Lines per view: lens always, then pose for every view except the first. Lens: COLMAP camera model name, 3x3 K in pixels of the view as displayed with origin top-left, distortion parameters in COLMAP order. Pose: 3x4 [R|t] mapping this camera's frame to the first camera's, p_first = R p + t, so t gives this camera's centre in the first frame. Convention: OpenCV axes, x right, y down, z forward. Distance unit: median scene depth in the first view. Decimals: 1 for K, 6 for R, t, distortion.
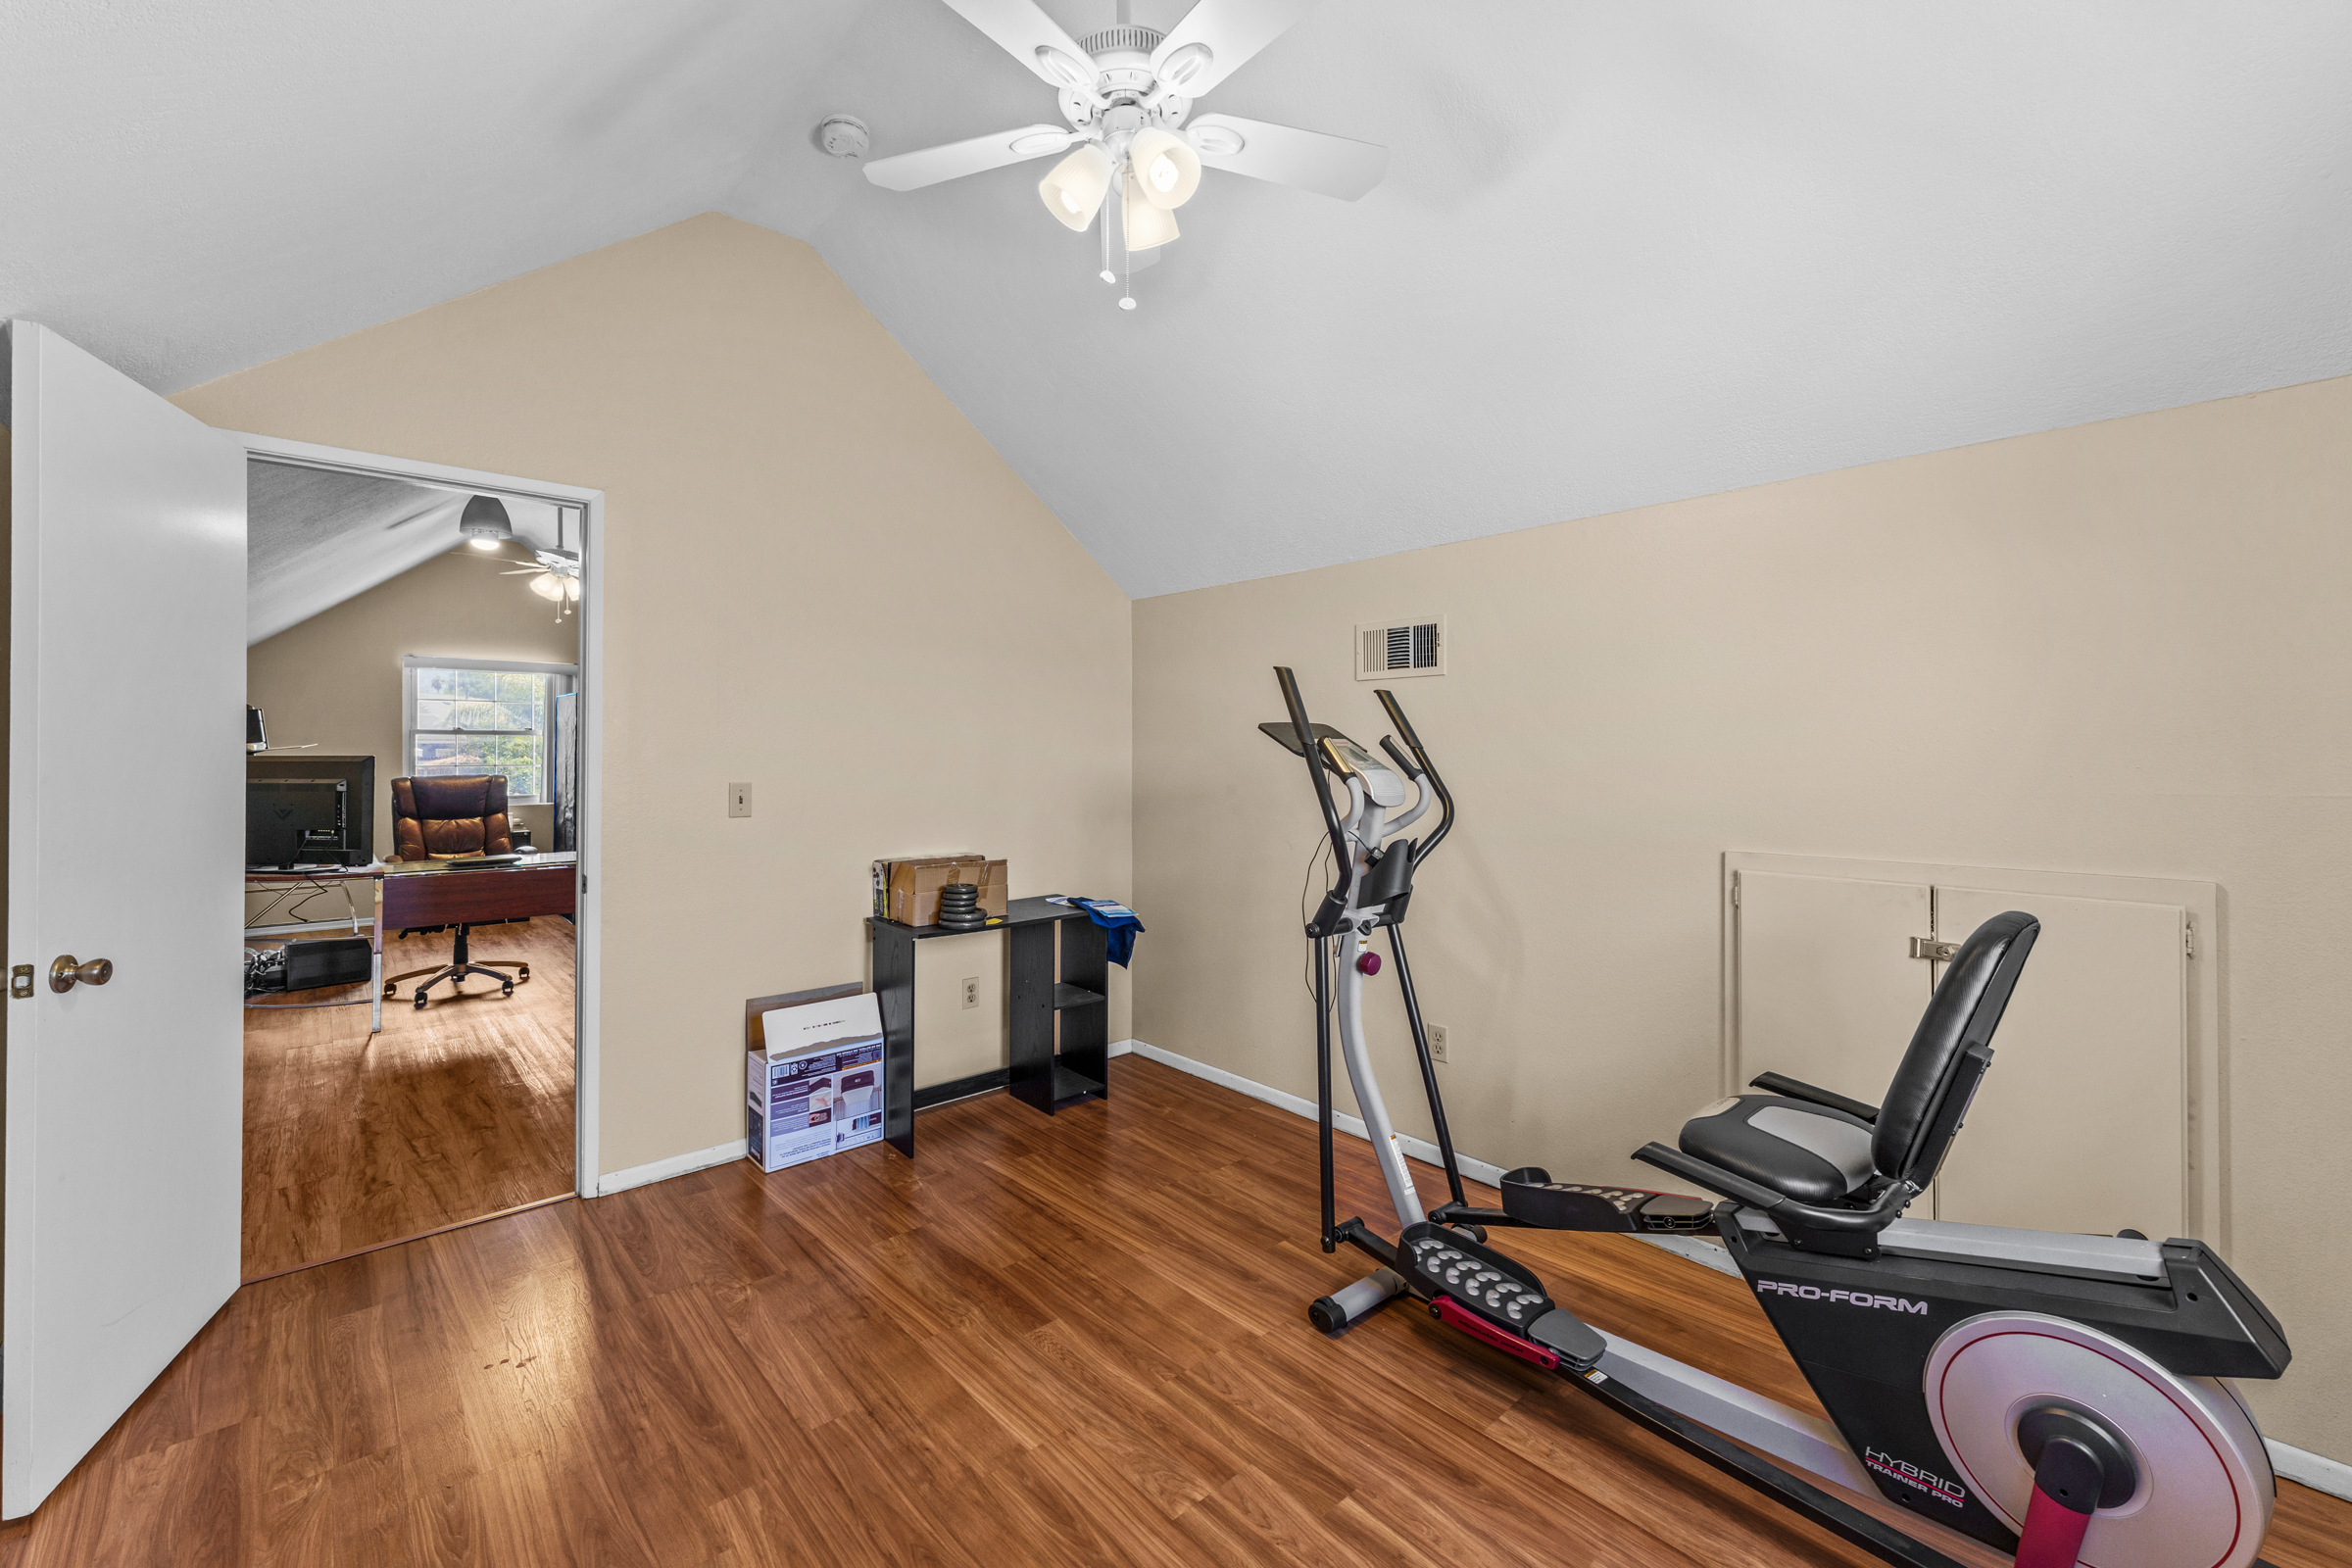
lens RADIAL K [[949.1, 0, 1172.8], [0, 949.1, 759.5], [0, 0, 1]] dist [-0.000792, -0.000318]
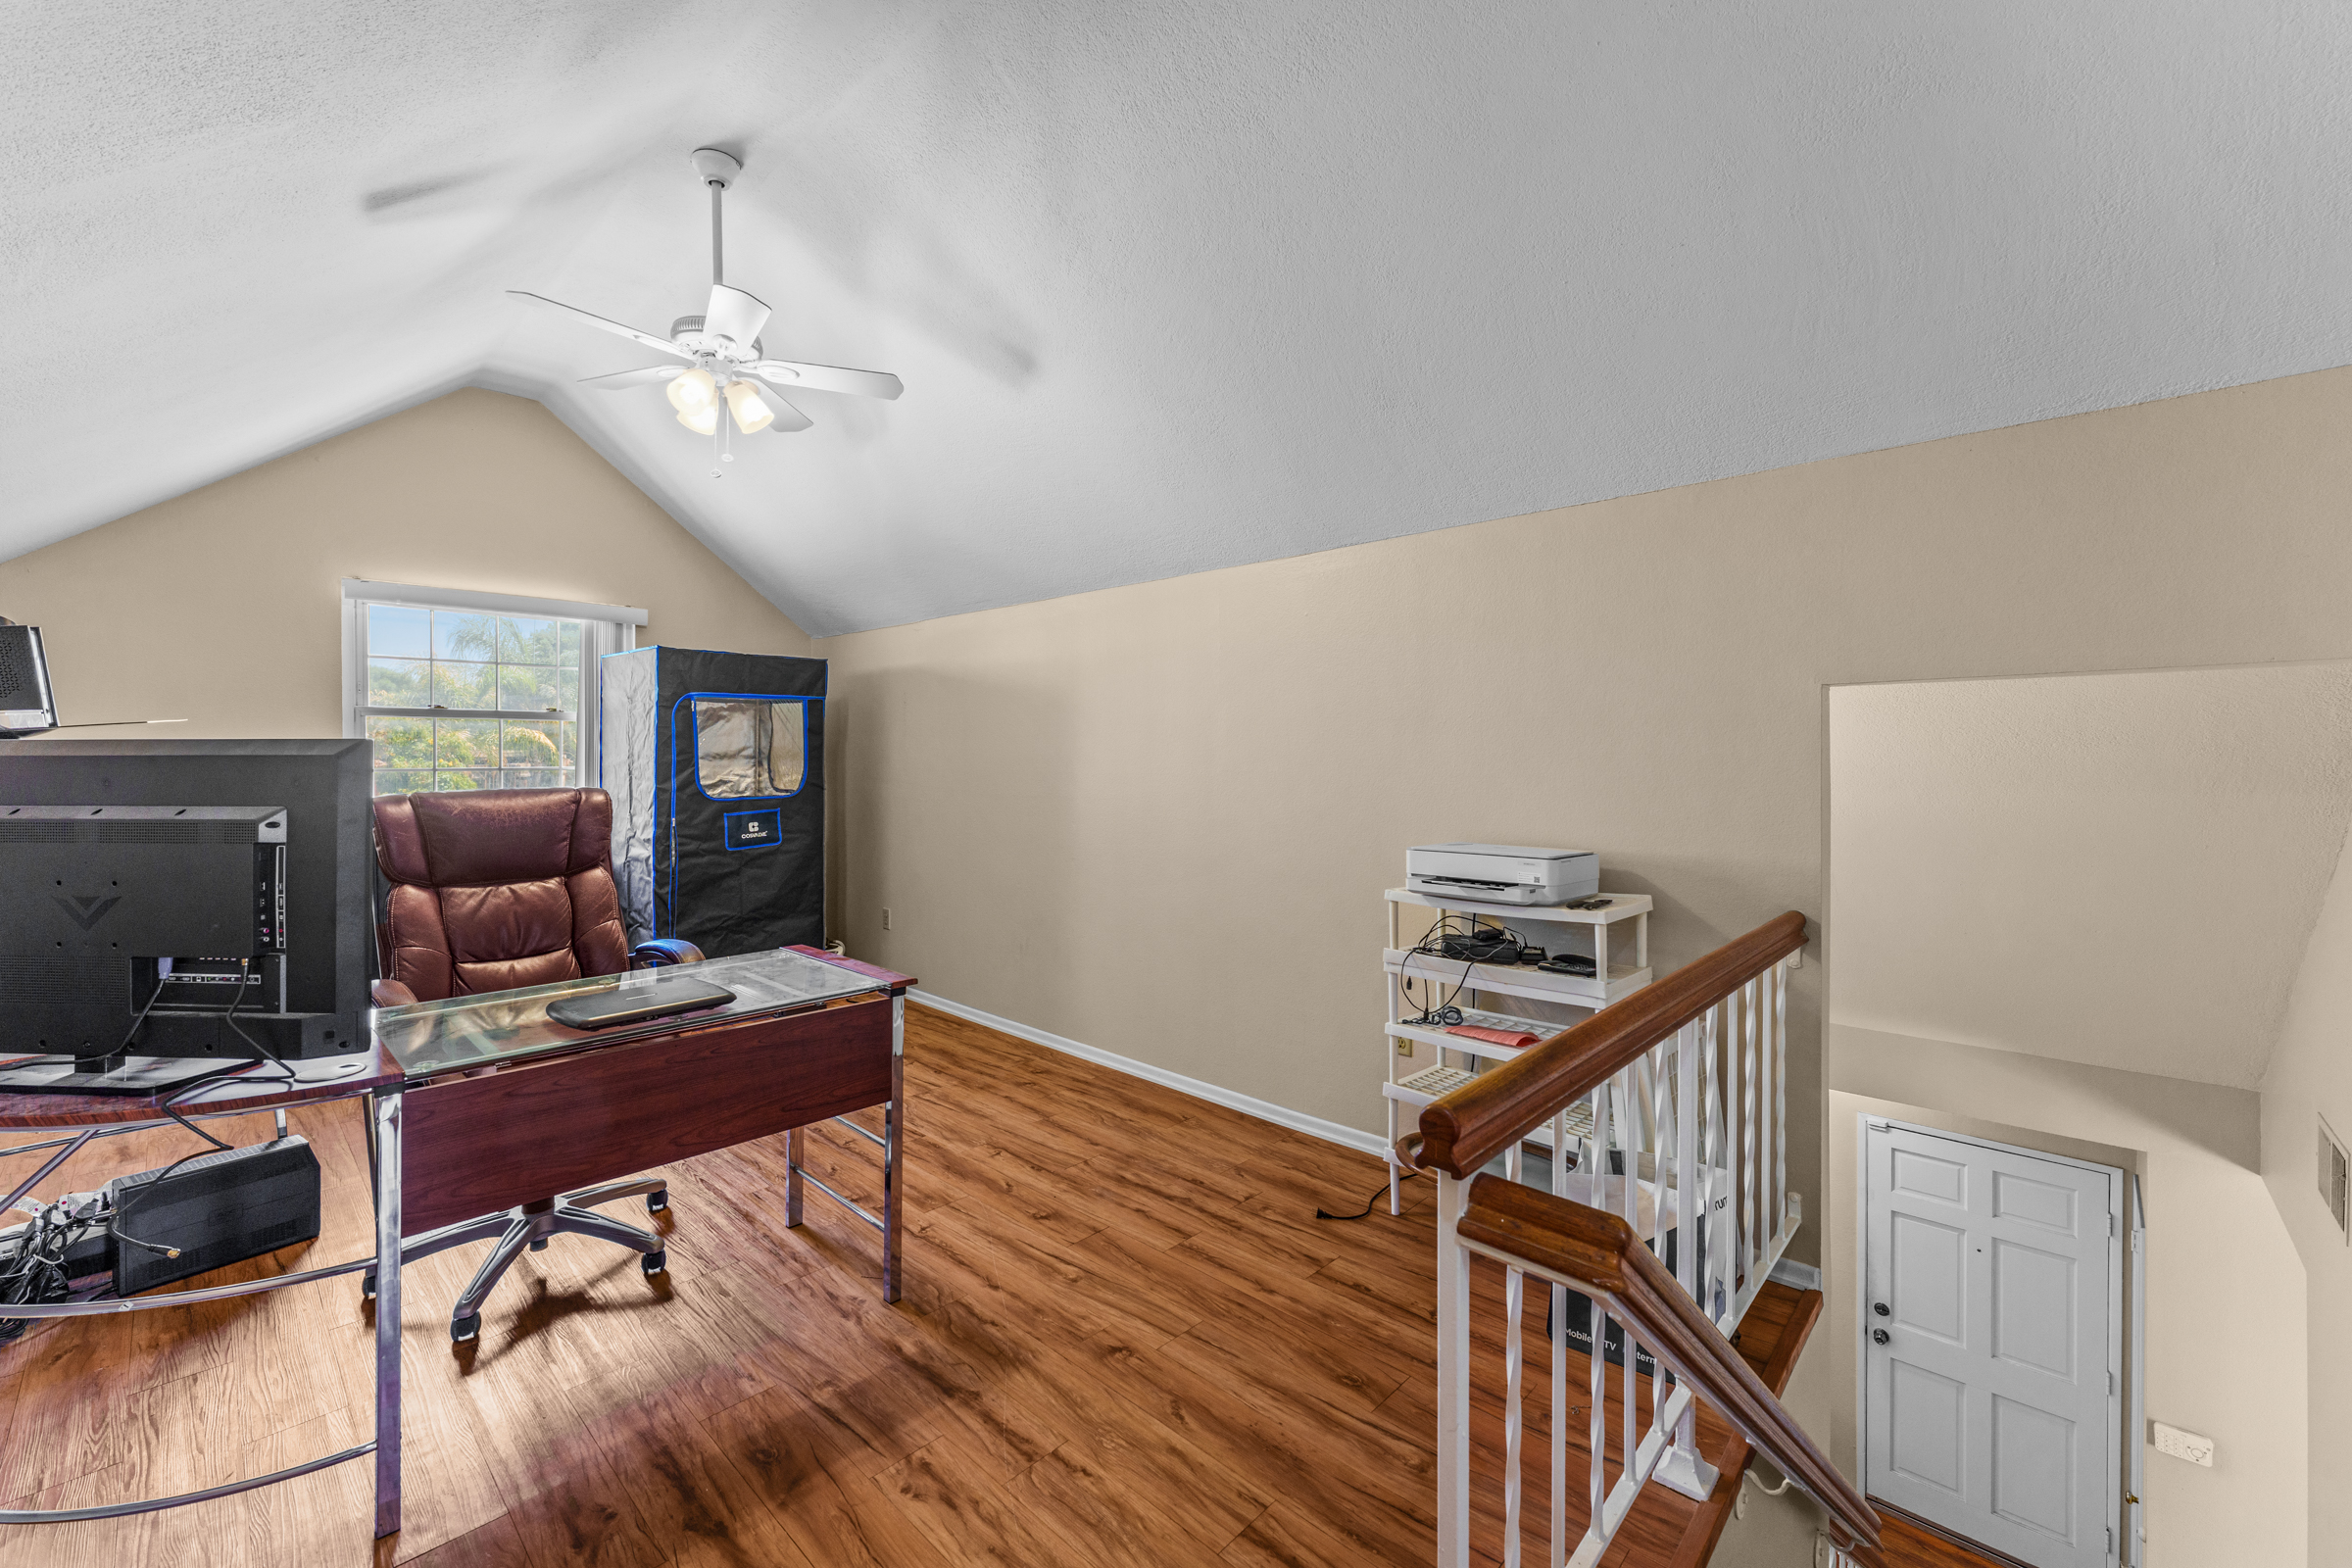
lens RADIAL K [[946.0, 0, 1171.0], [0, 946.0, 769.1], [0, 0, 1]] dist [-0.000474, -0.000169]
pose [[0.996933, -0.003236, 0.078192, -0.480430], [0.002700, 0.999972, 0.006960, 0.004619], [-0.078212, -0.006727, 0.996914, 0.525881]]
